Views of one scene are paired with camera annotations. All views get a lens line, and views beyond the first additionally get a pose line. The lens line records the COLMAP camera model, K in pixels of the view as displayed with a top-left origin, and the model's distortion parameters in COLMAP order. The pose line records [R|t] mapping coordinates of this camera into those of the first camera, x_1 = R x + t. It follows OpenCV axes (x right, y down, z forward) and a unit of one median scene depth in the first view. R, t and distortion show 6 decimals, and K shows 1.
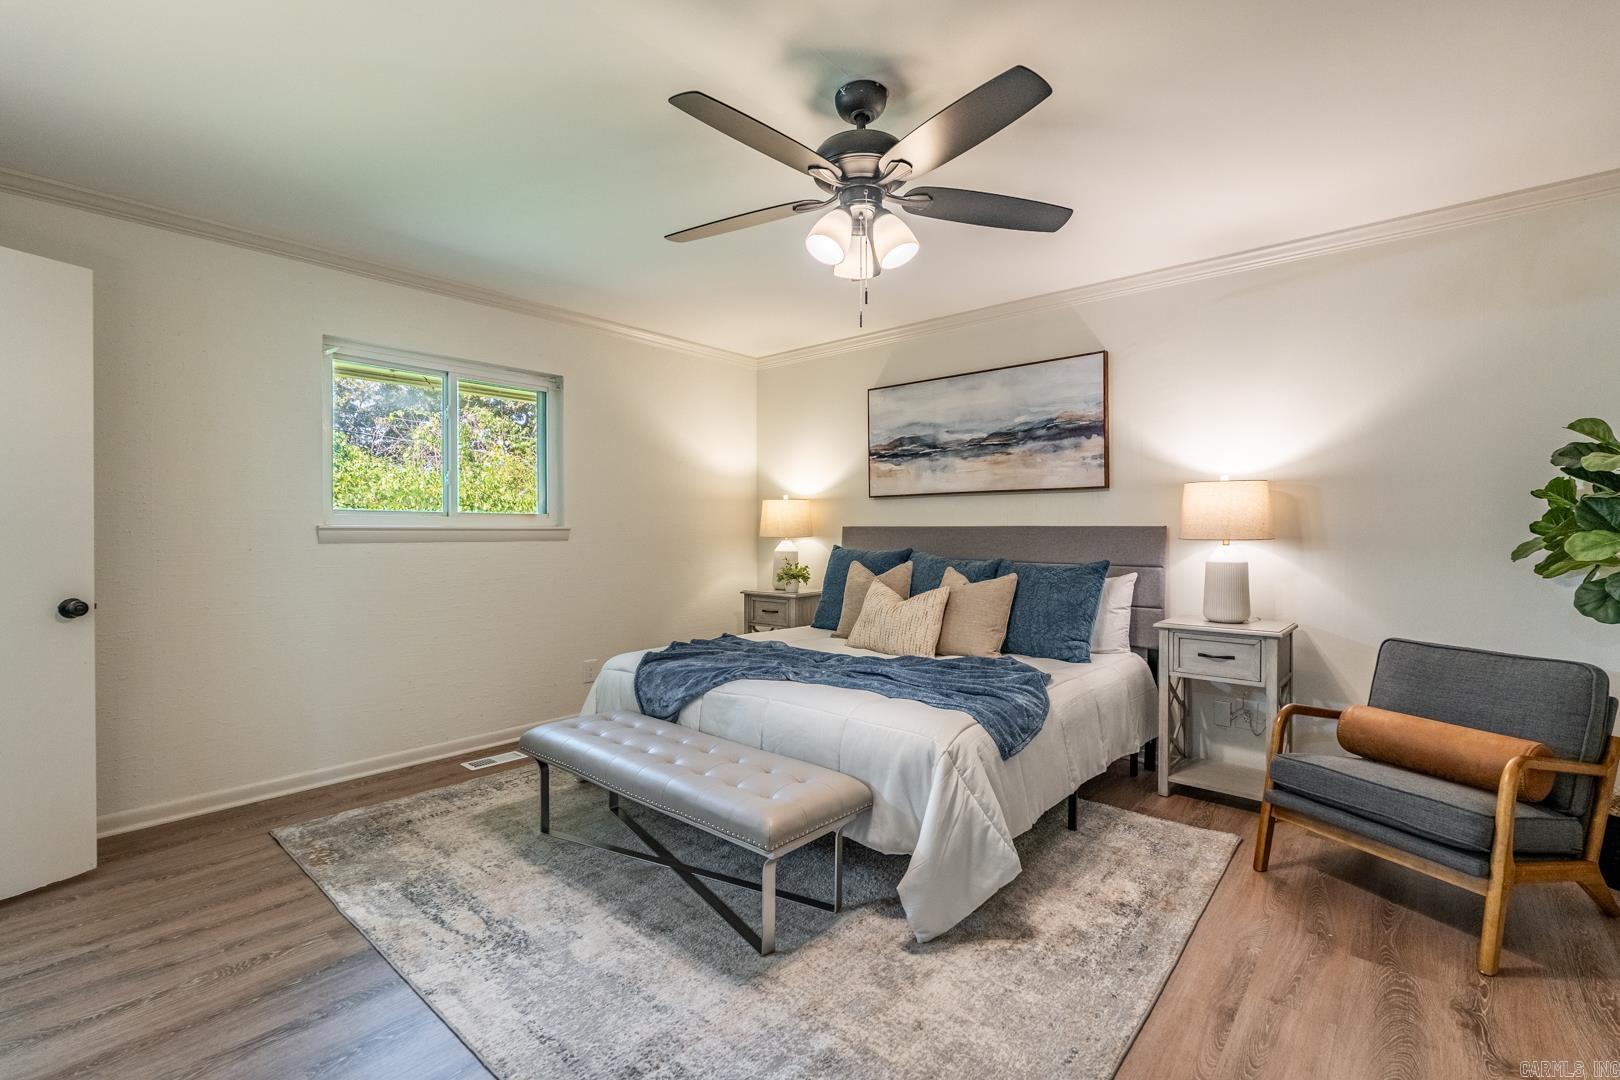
lens RADIAL K [[711.4, 0, 814.3], [0, 711.4, 544.7], [0, 0, 1]] dist [-0.009497, 0.001822]
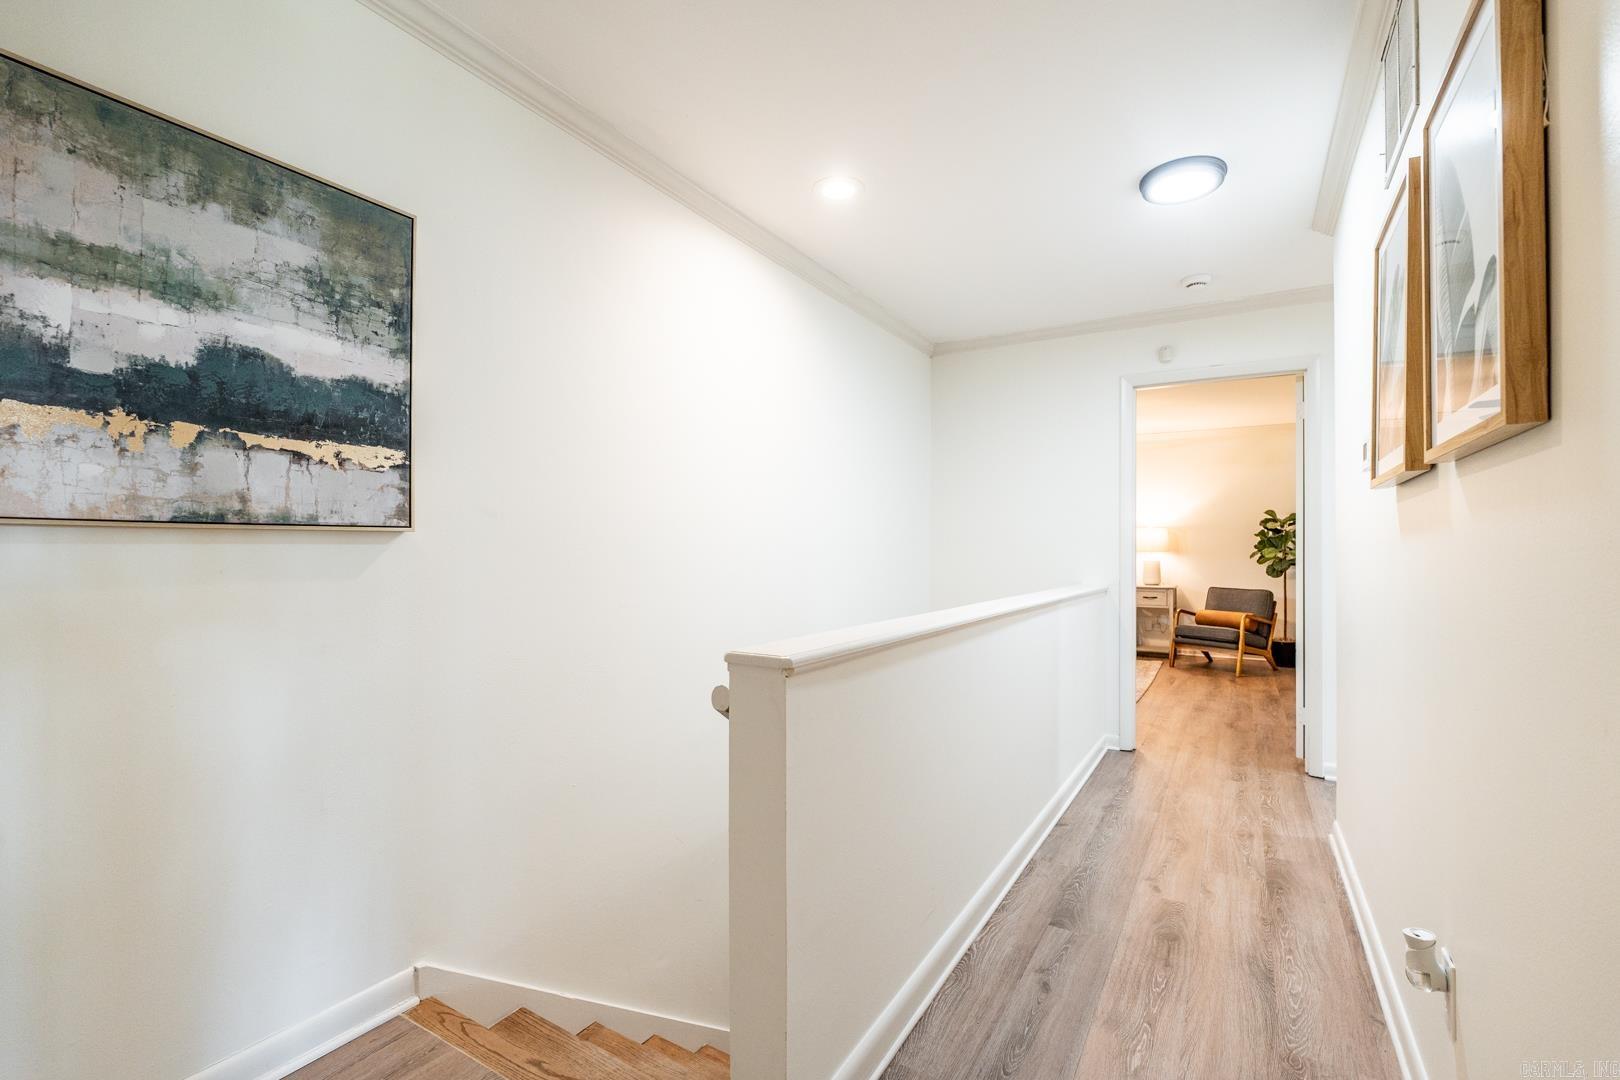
lens RADIAL K [[711.4, 0, 794.7], [0, 711.4, 537.4], [0, 0, 1]] dist [-0.009497, 0.001822]
pose [[0.990079, 0.002234, 0.140494, -1.309361], [0.002280, 0.999486, -0.031964, 0.027086], [-0.140494, 0.031967, 0.989565, -1.675014]]
